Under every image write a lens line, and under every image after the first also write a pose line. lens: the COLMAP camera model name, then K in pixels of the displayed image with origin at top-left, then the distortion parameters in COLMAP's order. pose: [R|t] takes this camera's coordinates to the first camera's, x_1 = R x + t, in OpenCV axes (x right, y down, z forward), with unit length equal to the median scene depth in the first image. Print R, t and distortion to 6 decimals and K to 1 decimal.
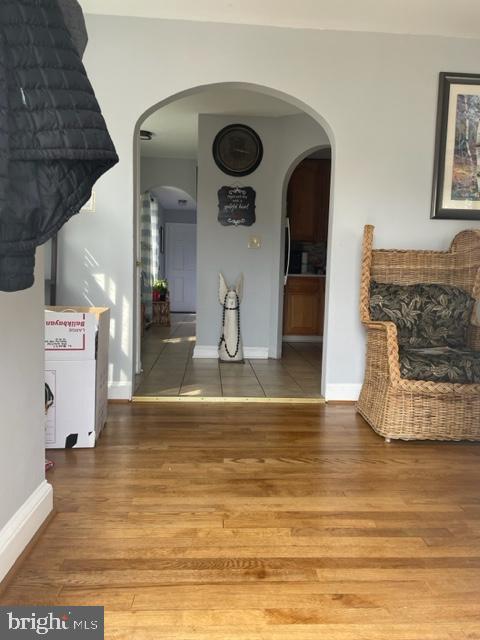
lens RADIAL K [[485.4, 0, 238.4], [0, 485.4, 320.6], [0, 0, 1]] dist [0.105316, -0.132438]
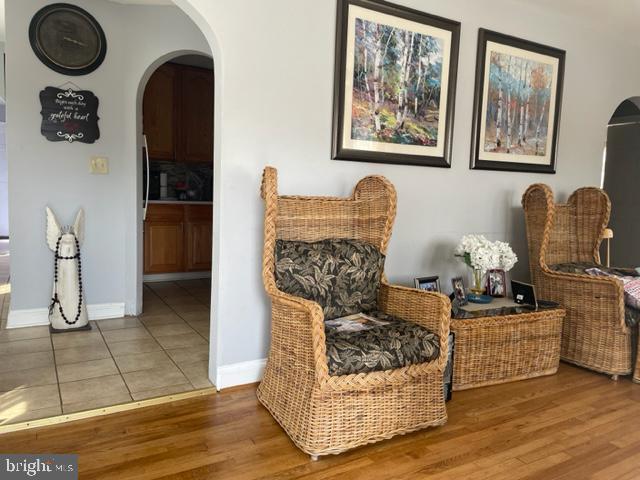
lens RADIAL K [[485.4, 0, 323.7], [0, 485.4, 235.1], [0, 0, 1]] dist [0.105316, -0.132438]
pose [[0.887965, -0.034224, 0.458636, -0.020082], [0.025470, 0.999356, 0.025261, -0.103779], [-0.459206, -0.010749, 0.888265, 0.267439]]
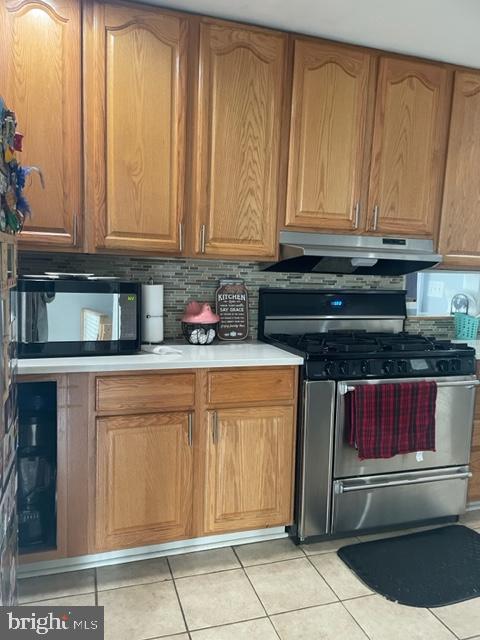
lens RADIAL K [[485.4, 0, 238.4], [0, 485.4, 320.6], [0, 0, 1]] dist [0.105316, -0.132438]
pose [[0.967932, -0.020318, 0.250388, 0.219217], [0.014445, 0.999576, 0.025270, -0.256581], [-0.250796, -0.020843, 0.967816, 1.337284]]
